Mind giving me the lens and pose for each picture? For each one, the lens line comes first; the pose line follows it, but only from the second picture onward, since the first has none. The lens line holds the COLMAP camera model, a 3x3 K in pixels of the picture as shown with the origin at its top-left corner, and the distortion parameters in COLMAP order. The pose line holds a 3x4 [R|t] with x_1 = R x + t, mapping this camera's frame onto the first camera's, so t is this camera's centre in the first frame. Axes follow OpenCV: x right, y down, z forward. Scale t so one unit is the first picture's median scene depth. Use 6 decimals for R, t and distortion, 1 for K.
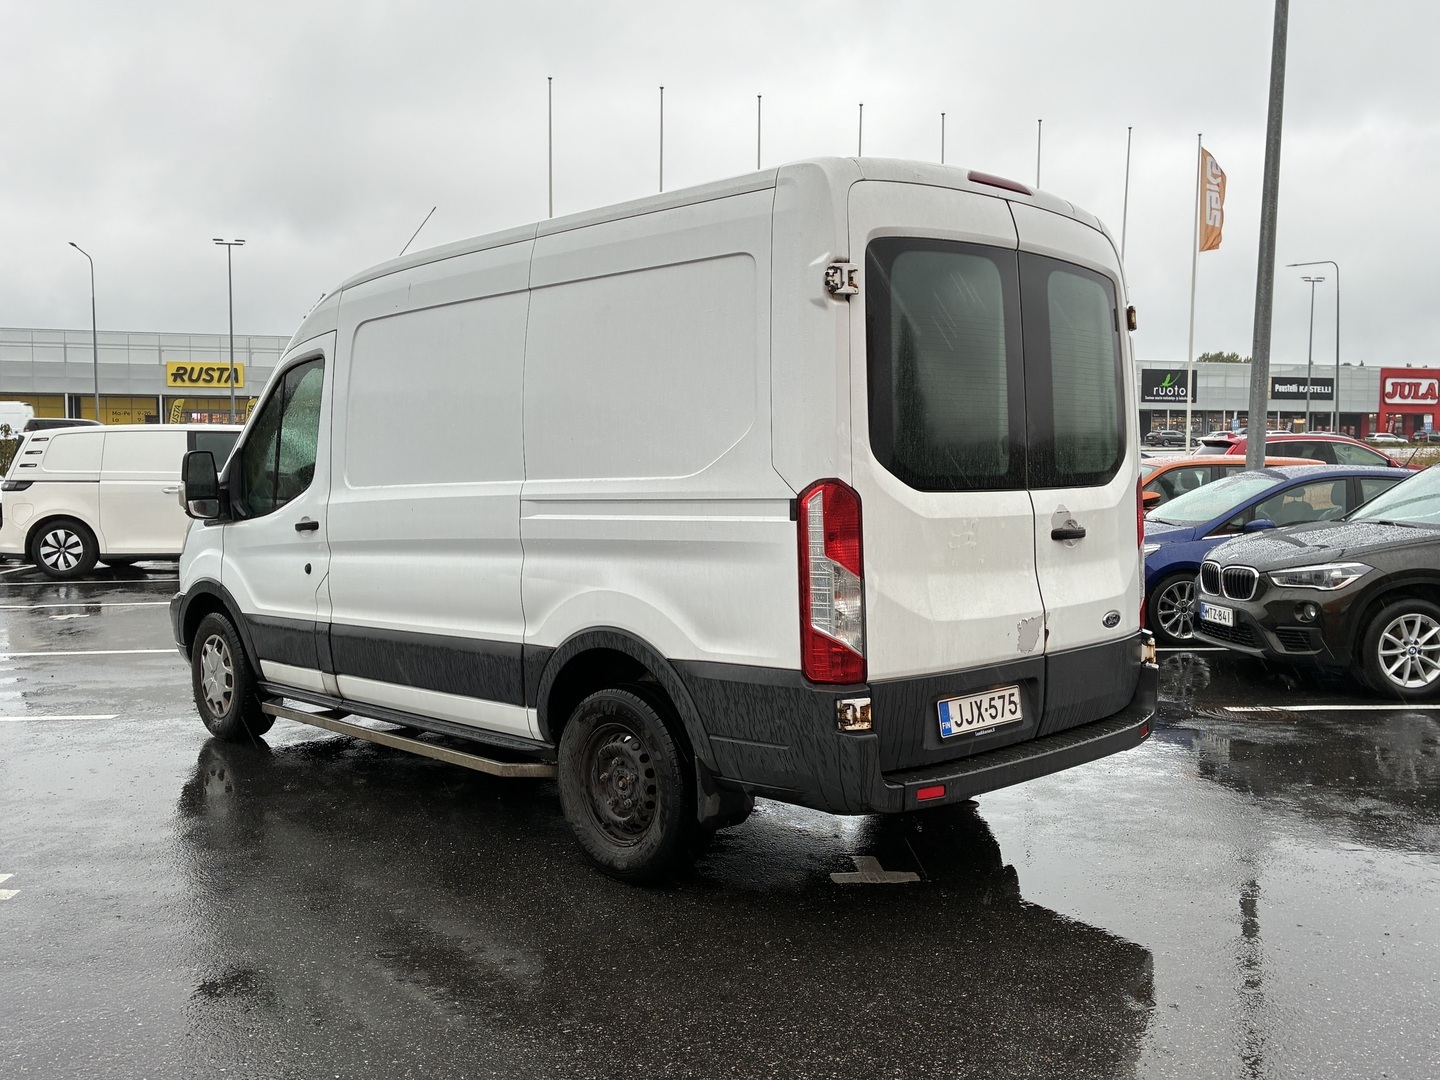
lens RADIAL K [[1352.7, 0, 720.0], [0, 1352.7, 540.0], [0, 0, 1]] dist [0.016179, 0.006619]
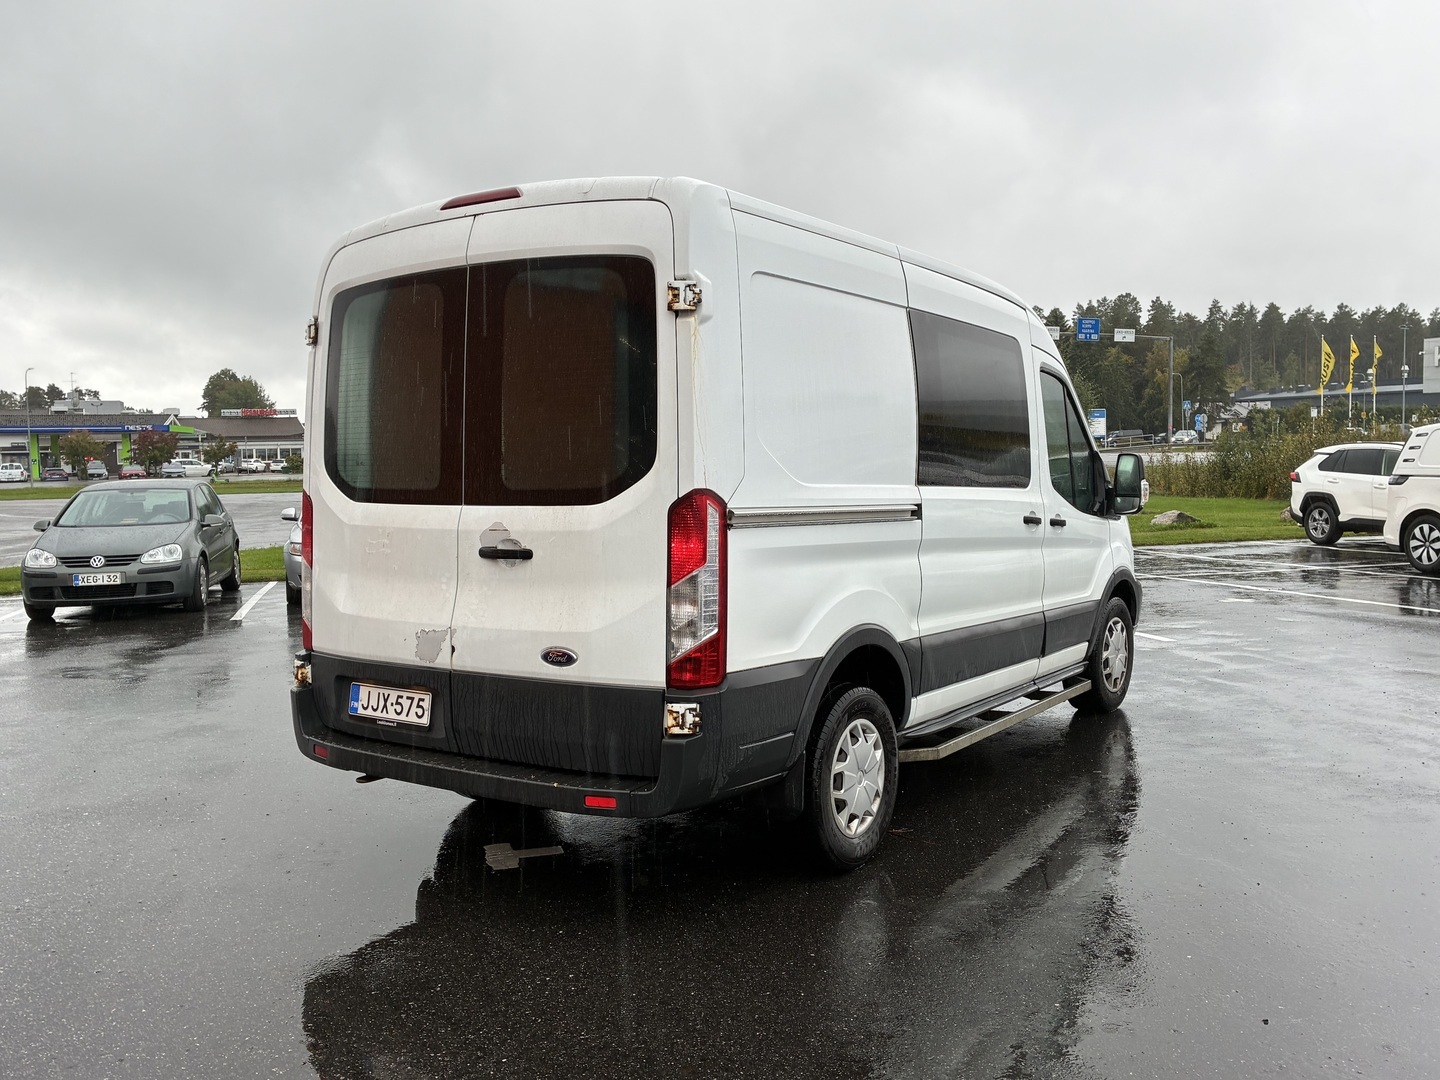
lens RADIAL K [[1295.6, 0, 720.0], [0, 1295.6, 540.0], [0, 0, 1]] dist [0.009977, -0.002316]
pose [[0.200901, 0.060516, -0.977740, 1.206844], [-0.048177, 0.997493, 0.051840, -0.070087], [0.978426, 0.036690, 0.203313, 0.995679]]
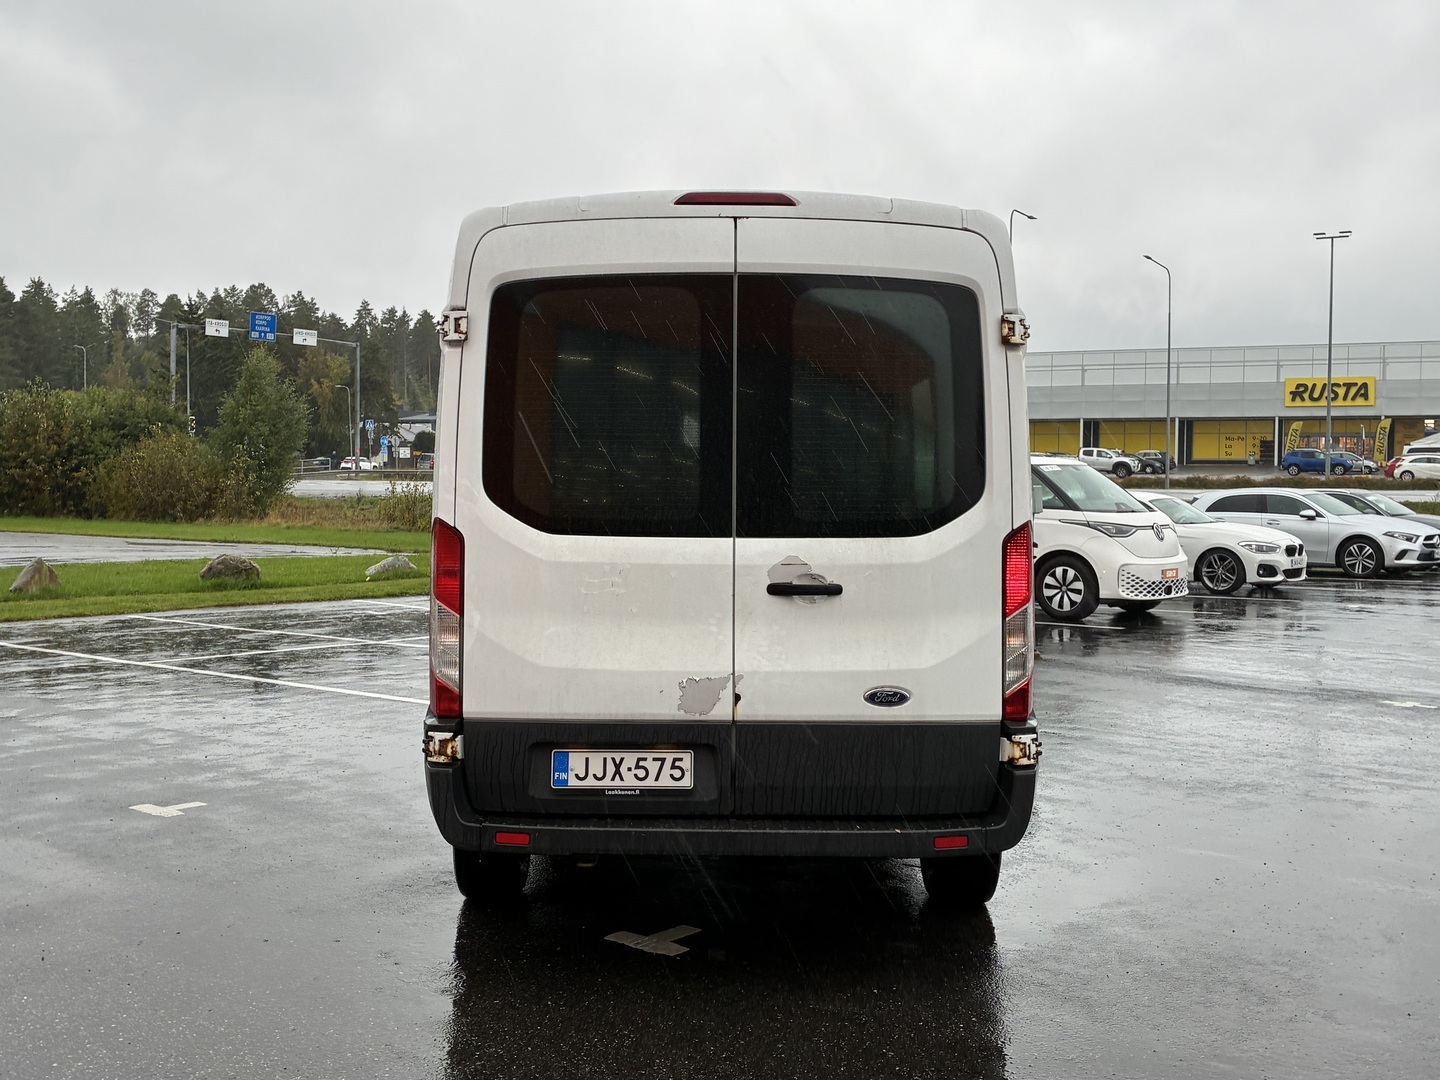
lens RADIAL K [[1602.5, 0, 720.0], [0, 1602.5, 540.0], [0, 0, 1]] dist [0.172714, -0.539948]
pose [[0.713482, 0.031416, -0.699969, 0.971518], [-0.051830, 0.998624, -0.008010, -0.026185], [0.698754, 0.041995, 0.714128, 0.231452]]
